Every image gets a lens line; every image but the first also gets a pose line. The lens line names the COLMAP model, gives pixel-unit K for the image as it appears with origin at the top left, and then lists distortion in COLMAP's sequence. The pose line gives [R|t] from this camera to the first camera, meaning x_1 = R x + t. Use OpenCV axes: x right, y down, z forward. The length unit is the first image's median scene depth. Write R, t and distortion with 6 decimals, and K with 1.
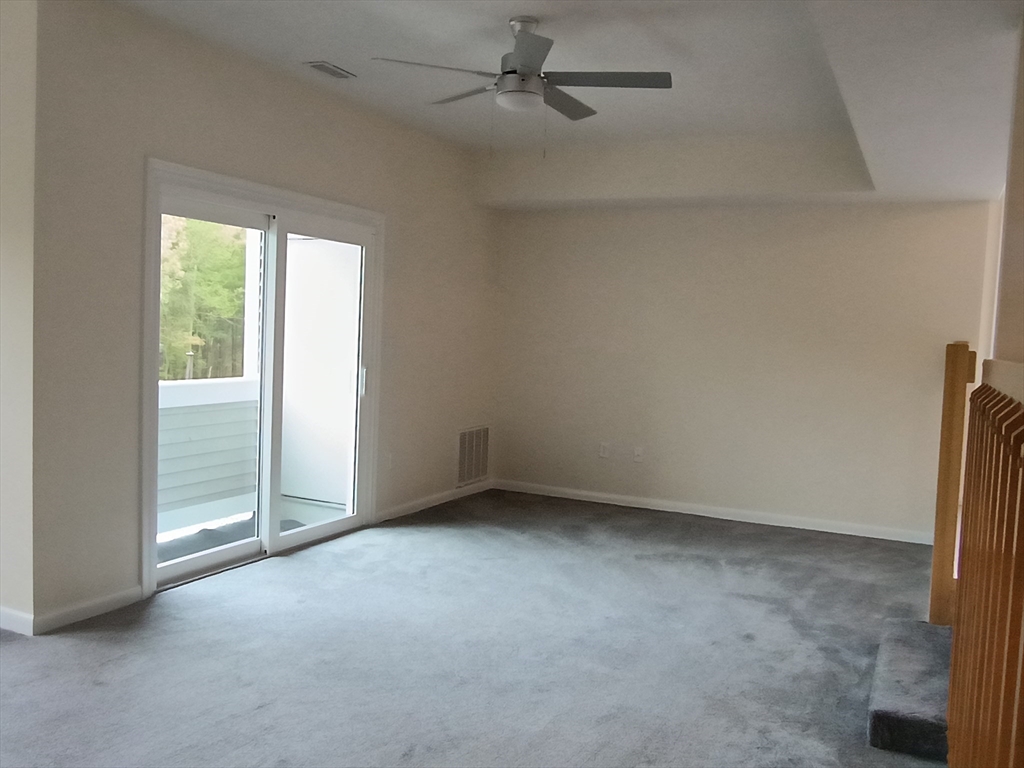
lens RADIAL K [[875.7, 0, 512.1], [0, 875.7, 383.4], [0, 0, 1]] dist [-0.008096, -0.017783]
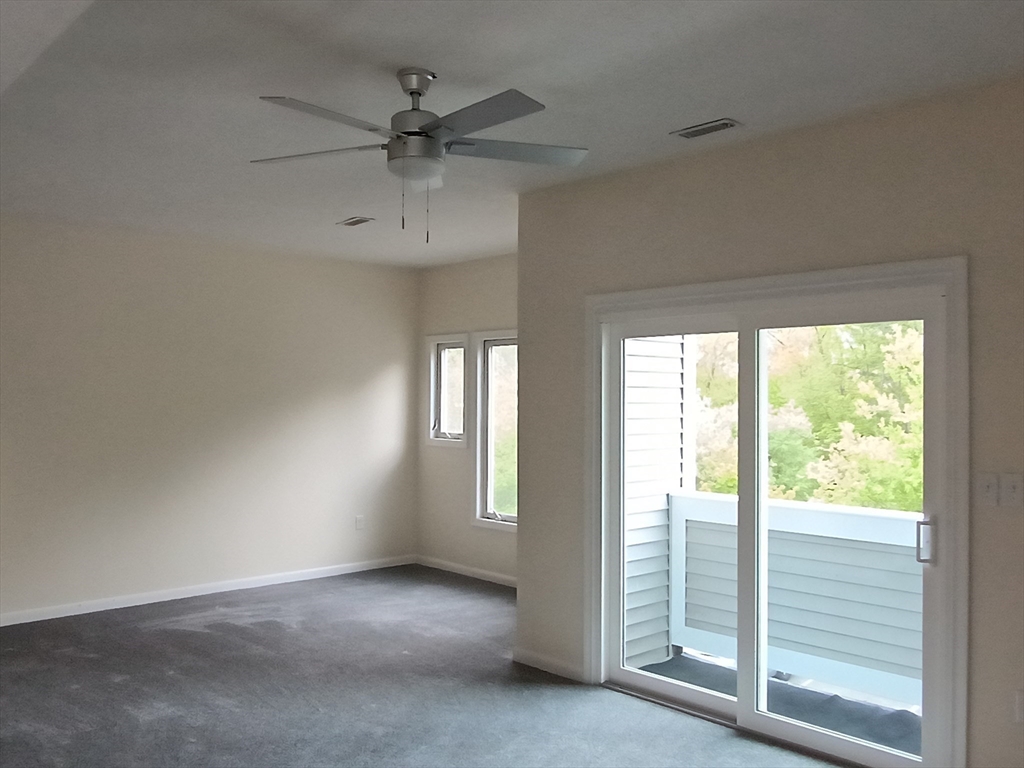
lens RADIAL K [[875.7, 0, 512.0], [0, 875.7, 384.4], [0, 0, 1]] dist [-0.008096, -0.017783]
pose [[-0.354224, -0.062069, -0.933099, 0.579424], [-0.086213, 0.995713, -0.033506, -0.075035], [0.931178, 0.068577, -0.358057, 1.094960]]
